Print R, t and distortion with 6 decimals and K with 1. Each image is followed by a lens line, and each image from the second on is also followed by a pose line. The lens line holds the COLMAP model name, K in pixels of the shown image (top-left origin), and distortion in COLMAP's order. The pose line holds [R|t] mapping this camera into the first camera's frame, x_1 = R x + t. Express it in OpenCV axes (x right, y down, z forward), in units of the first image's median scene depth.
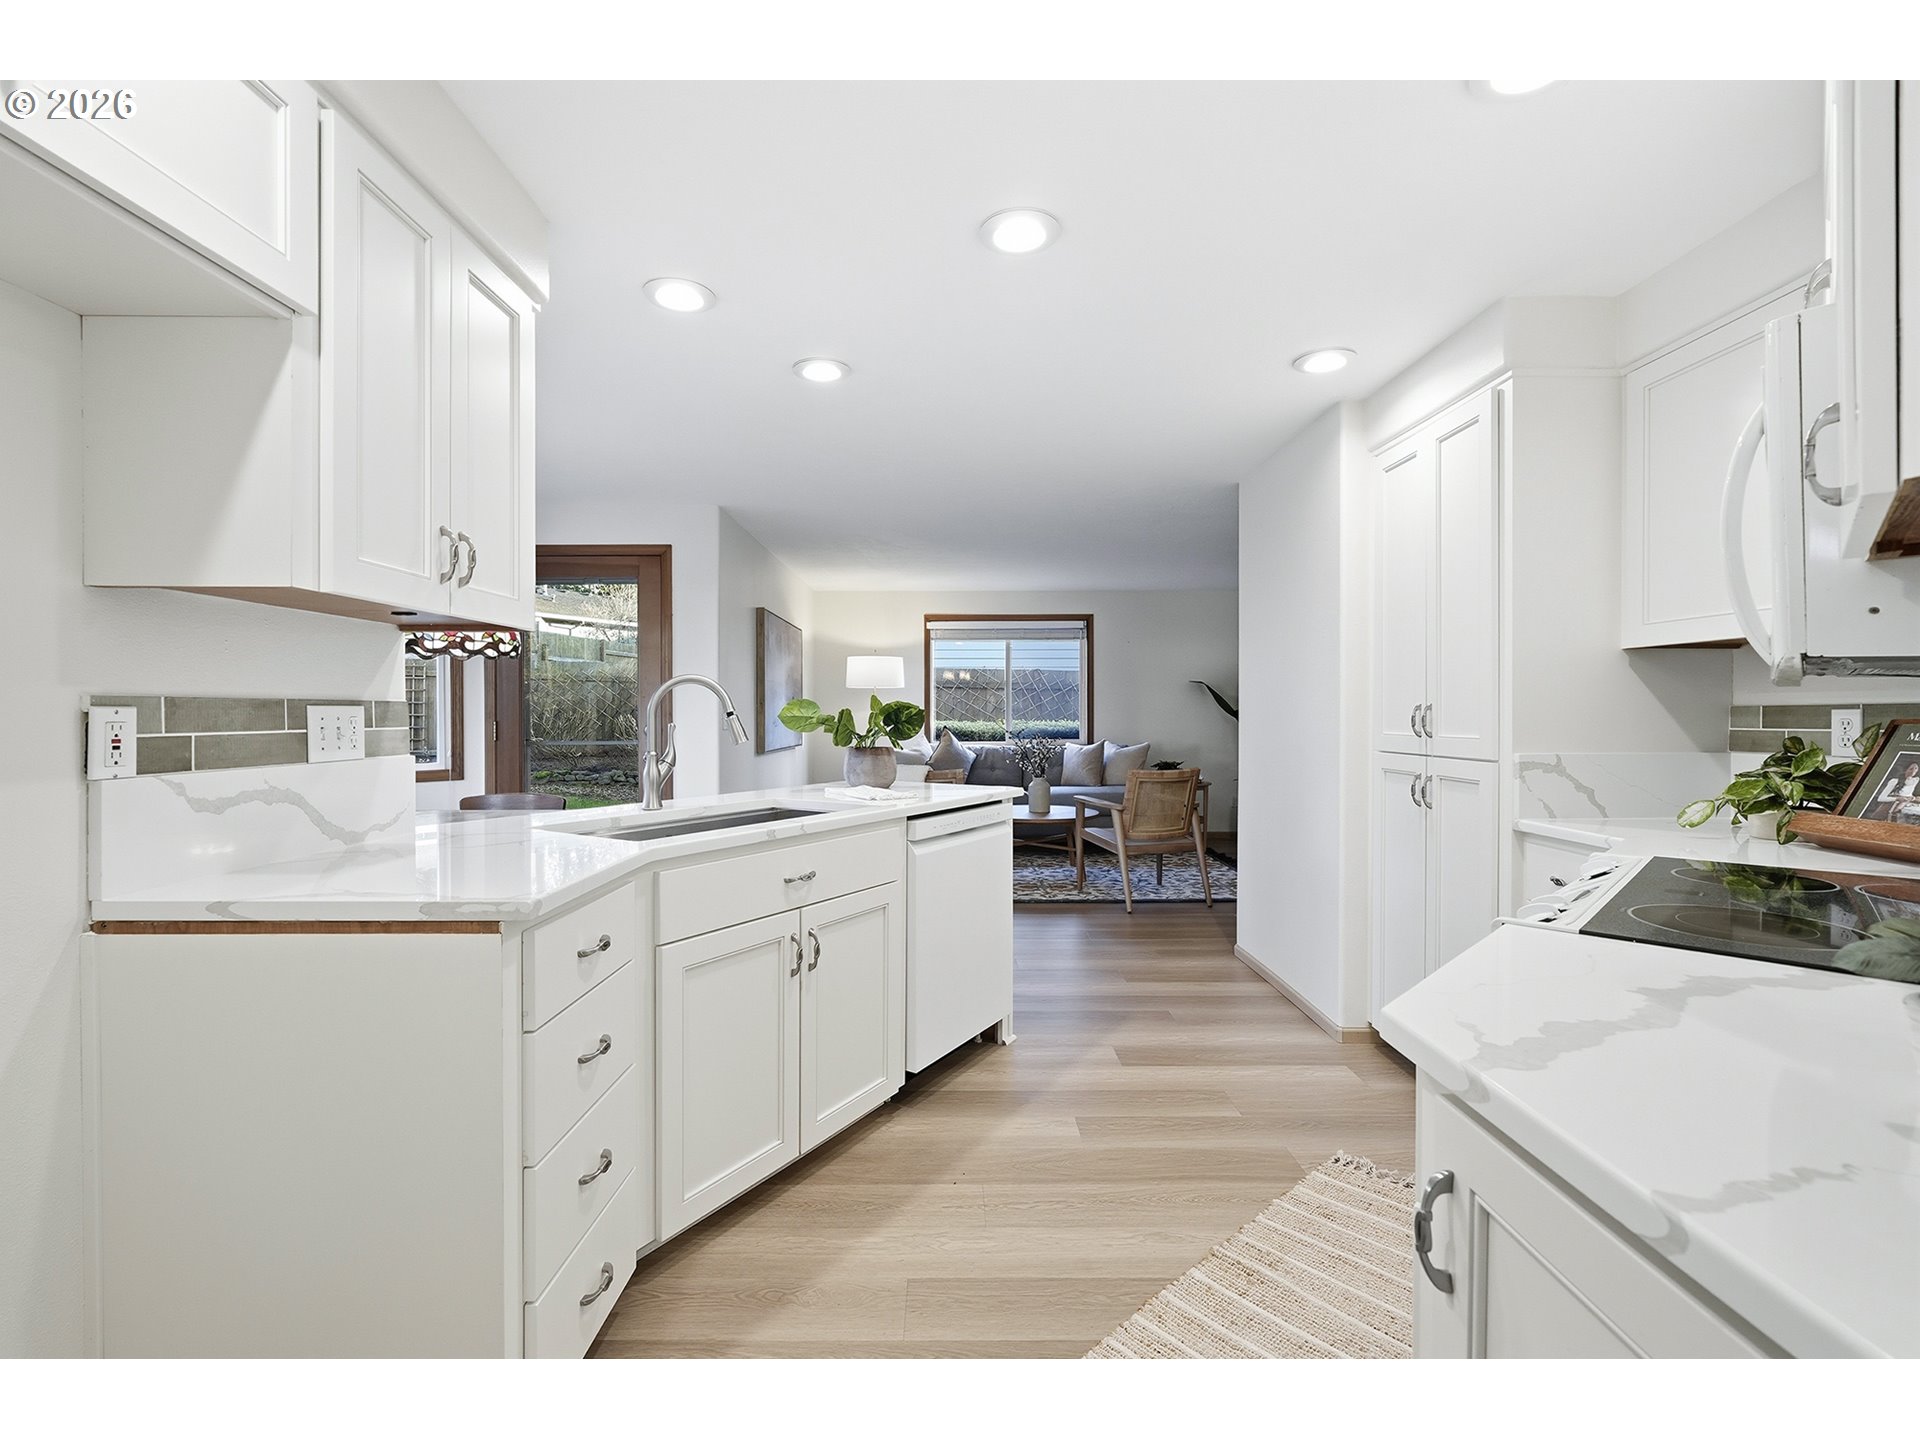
lens RADIAL K [[867.2, 0, 957.5], [0, 867.2, 709.8], [0, 0, 1]] dist [-0.008360, 0.004745]
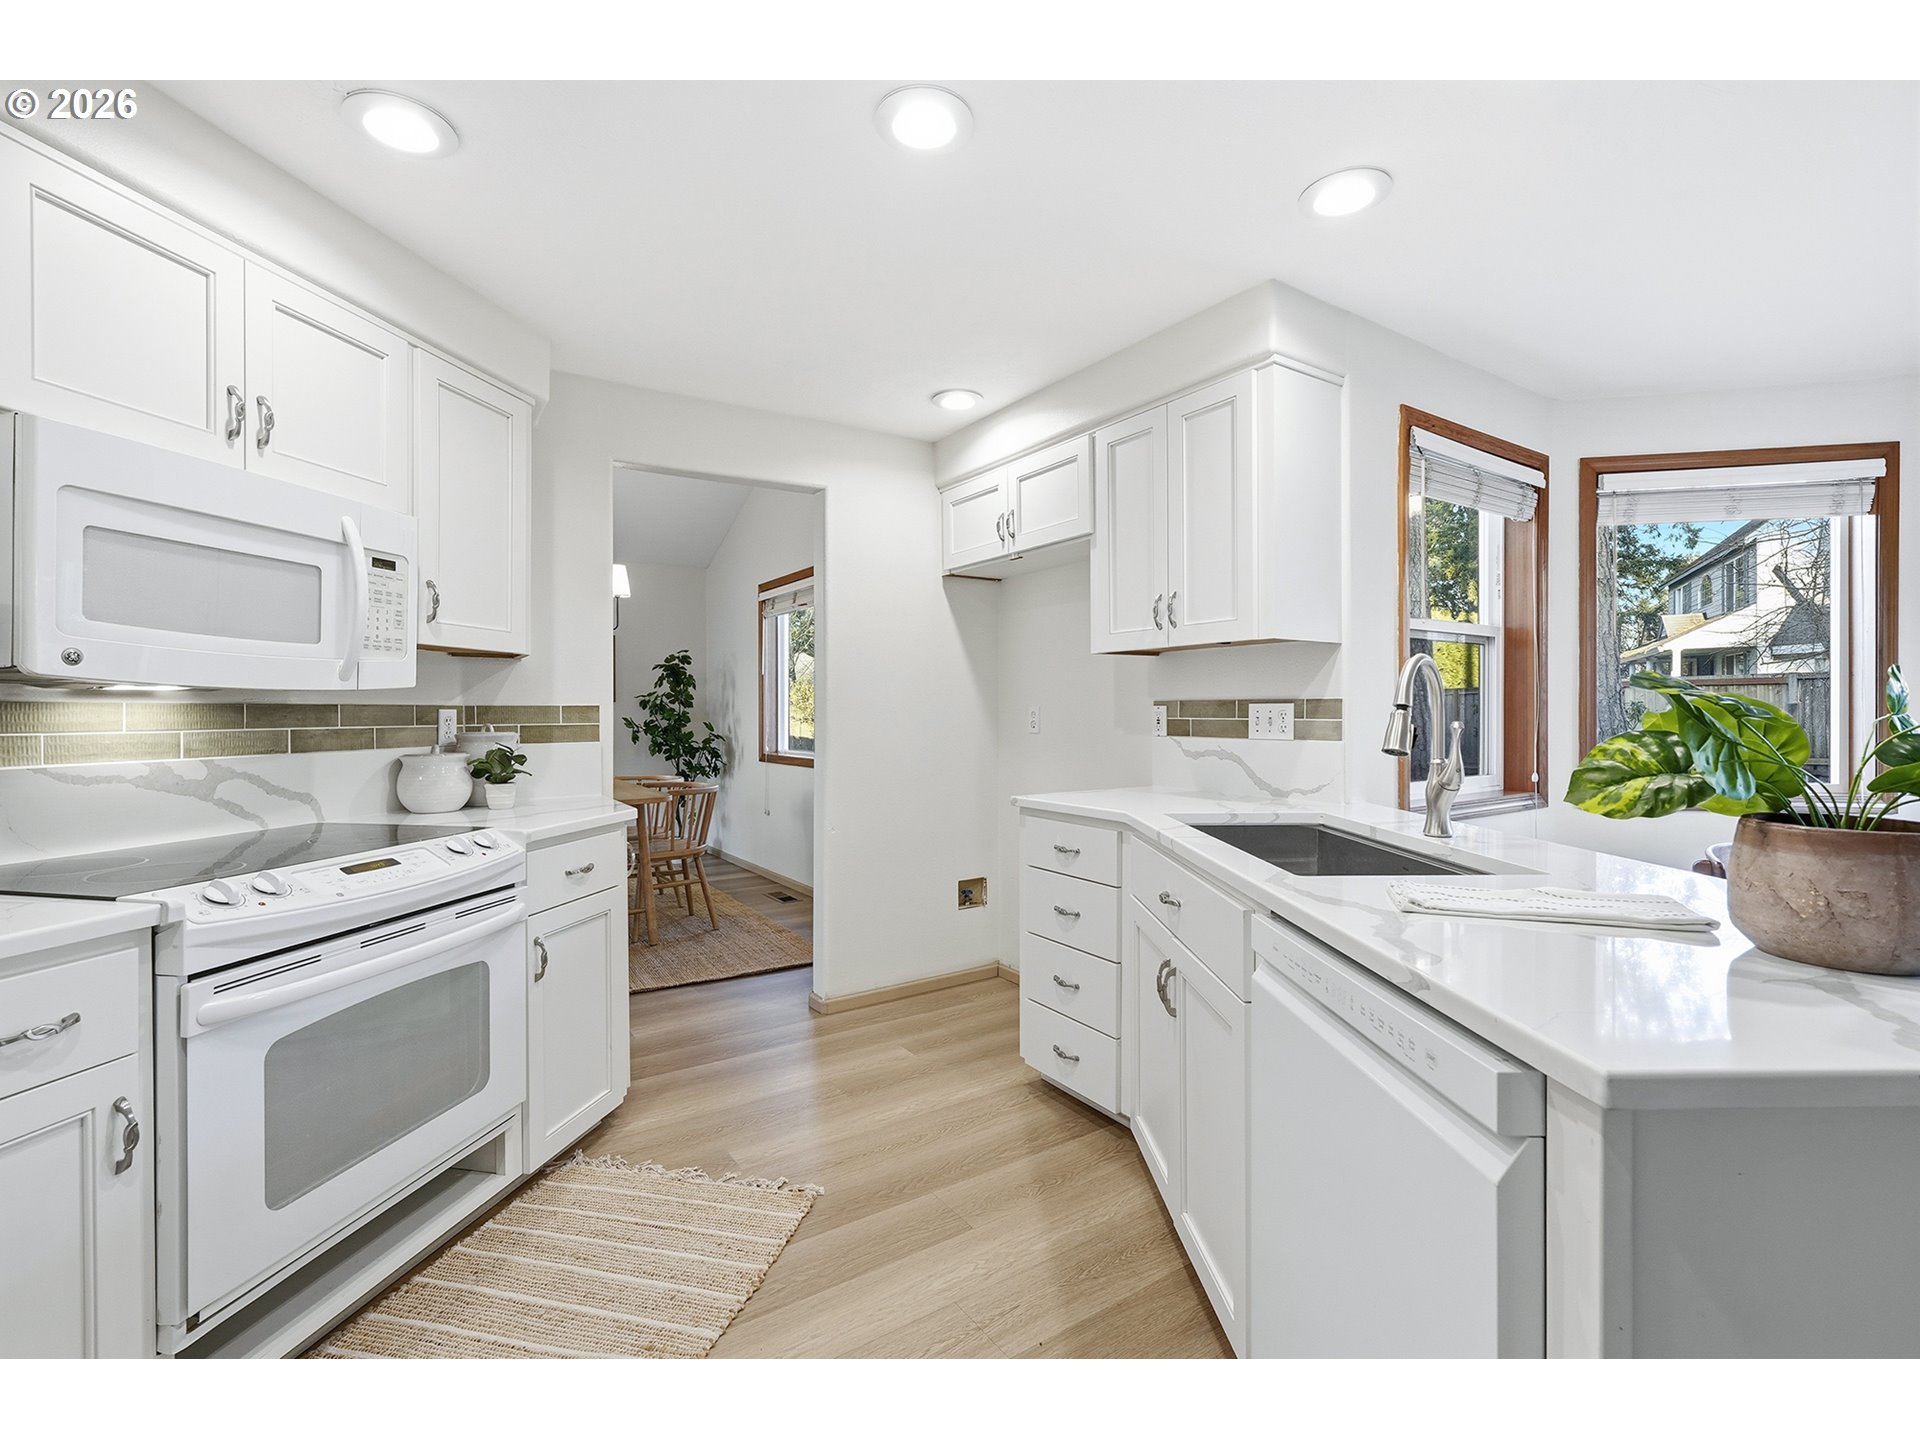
lens RADIAL K [[859.7, 0, 955.1], [0, 859.7, 717.0], [0, 0, 1]] dist [-0.004665, 0.001098]
pose [[-0.835888, 0.009778, -0.548813, 0.611023], [0.006241, 0.999946, 0.008310, 0.003735], [0.548865, 0.003521, -0.835904, 2.099834]]
